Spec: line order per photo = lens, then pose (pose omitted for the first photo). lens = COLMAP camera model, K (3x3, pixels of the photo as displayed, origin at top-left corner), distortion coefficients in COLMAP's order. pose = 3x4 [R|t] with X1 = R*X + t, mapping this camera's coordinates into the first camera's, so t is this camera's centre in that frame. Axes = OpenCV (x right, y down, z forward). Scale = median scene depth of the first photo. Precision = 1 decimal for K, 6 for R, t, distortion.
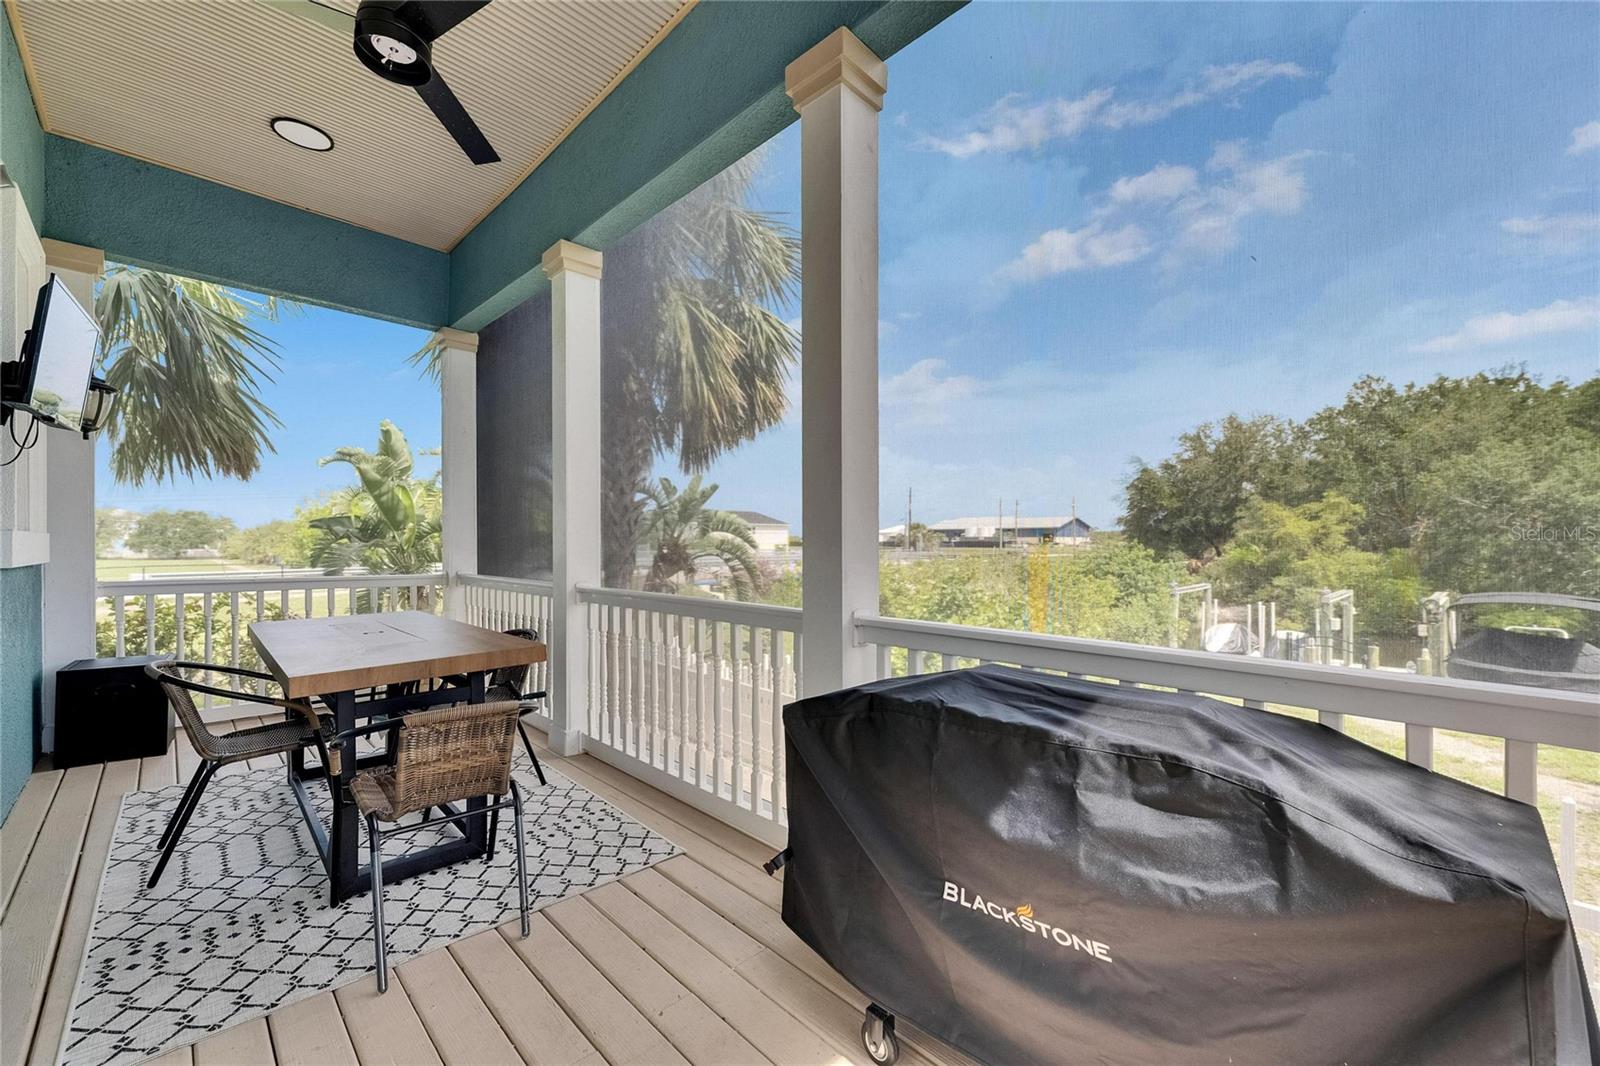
lens RADIAL K [[643.5, 0, 802.4], [0, 643.5, 542.6], [0, 0, 1]] dist [0.011805, -0.002739]
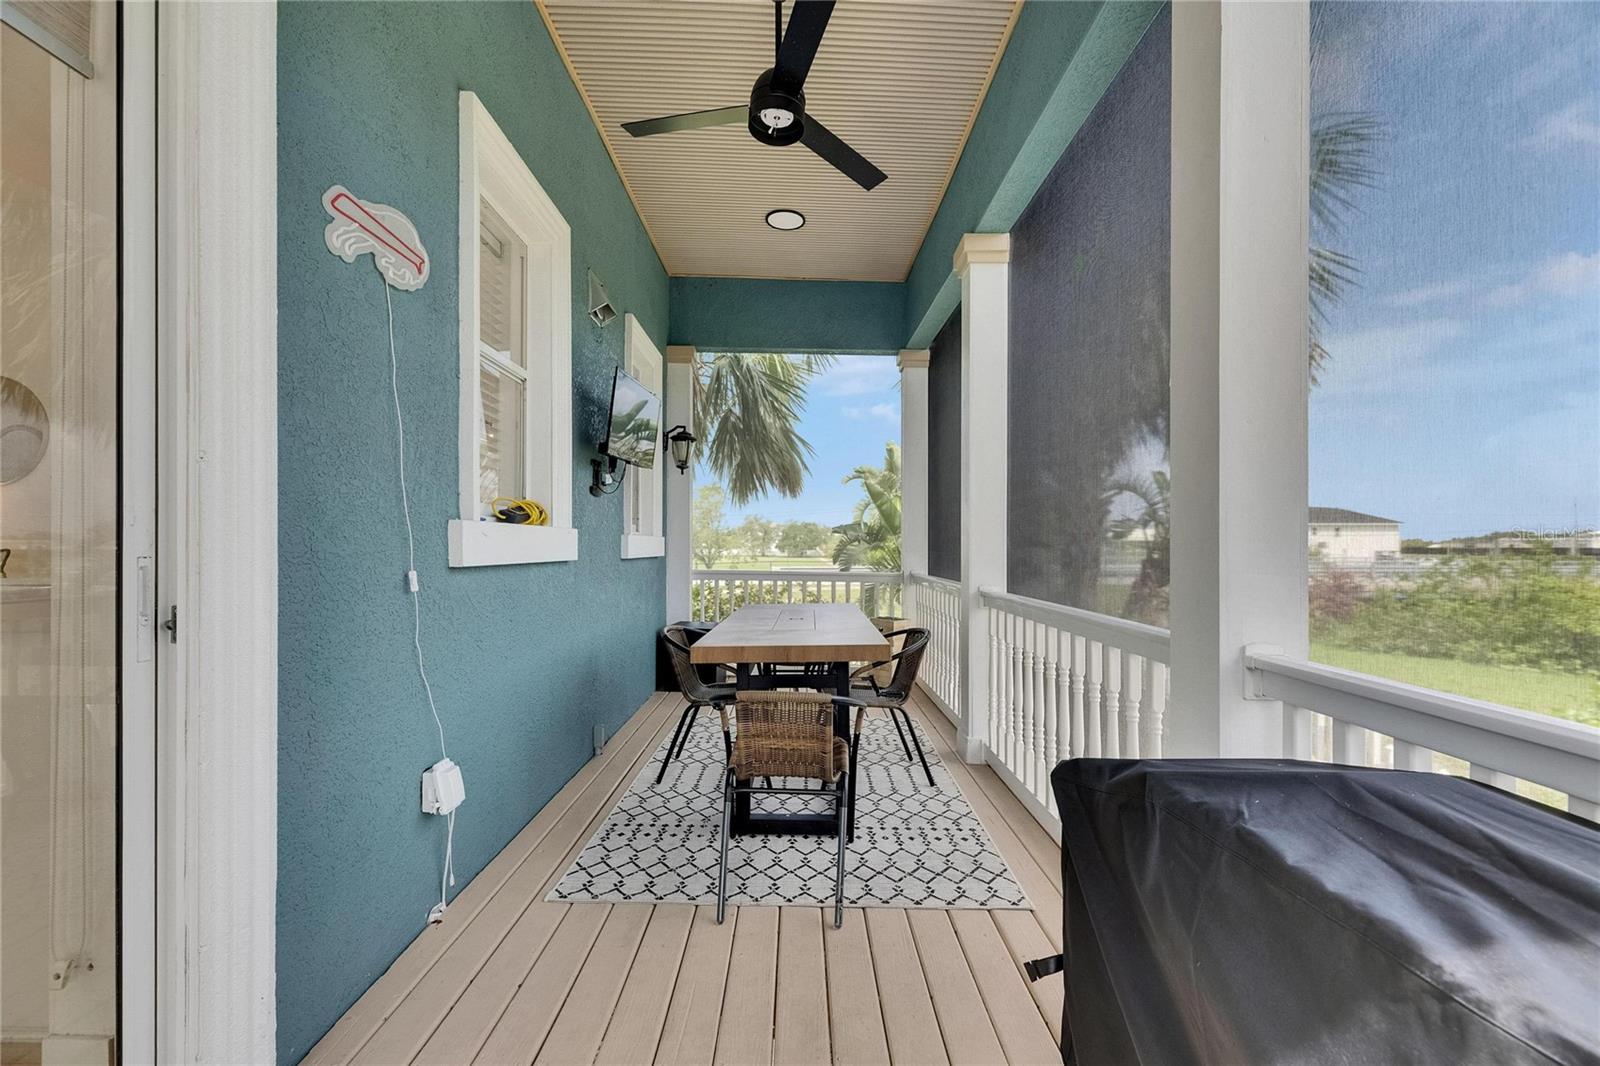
lens RADIAL K [[643.5, 0, 815.6], [0, 643.5, 547.1], [0, 0, 1]] dist [0.011805, -0.002739]
pose [[0.718822, 0.005422, -0.695173, 0.185510], [-0.005518, 0.999983, 0.002093, 0.004762], [0.695172, 0.002332, 0.718840, 0.178278]]
